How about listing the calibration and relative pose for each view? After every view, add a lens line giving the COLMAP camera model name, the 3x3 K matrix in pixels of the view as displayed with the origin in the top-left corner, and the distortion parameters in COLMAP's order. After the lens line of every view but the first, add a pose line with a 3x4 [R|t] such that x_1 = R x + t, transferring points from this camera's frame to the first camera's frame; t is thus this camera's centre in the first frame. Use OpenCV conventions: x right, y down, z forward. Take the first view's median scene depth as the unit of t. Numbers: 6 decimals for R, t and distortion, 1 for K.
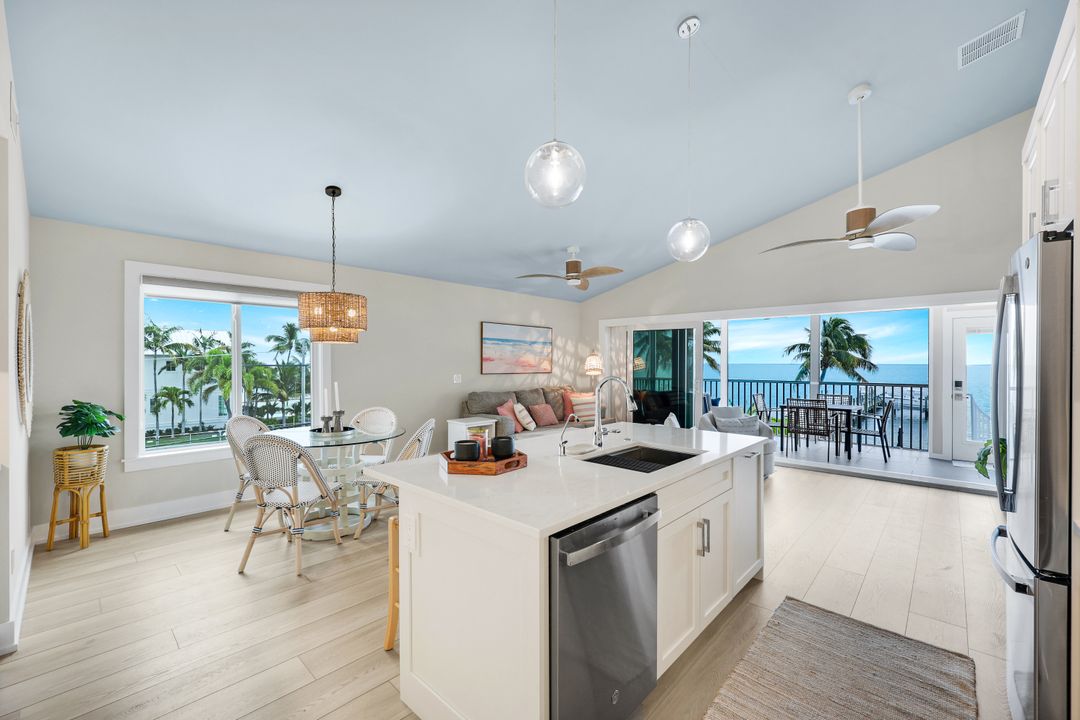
lens RADIAL K [[435.8, 0, 540.3], [0, 435.8, 362.3], [0, 0, 1]] dist [-0.001943, -0.000240]
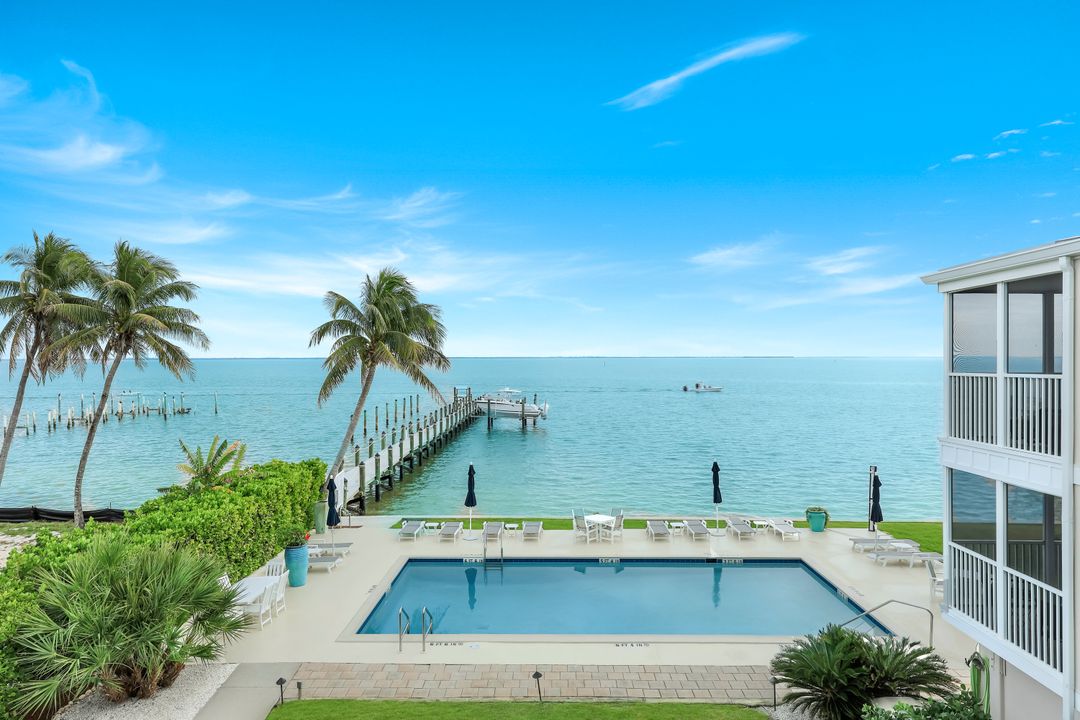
lens RADIAL K [[684.0, 0, 540.0], [0, 684.0, 360.0], [0, 0, 1]] dist [0.022436, 0.000313]
pose [[0.739586, -0.009596, 0.672994, 0.986763], [0.005031, 0.999949, 0.008730, 0.007792], [-0.673043, -0.003071, 0.739597, 0.918349]]
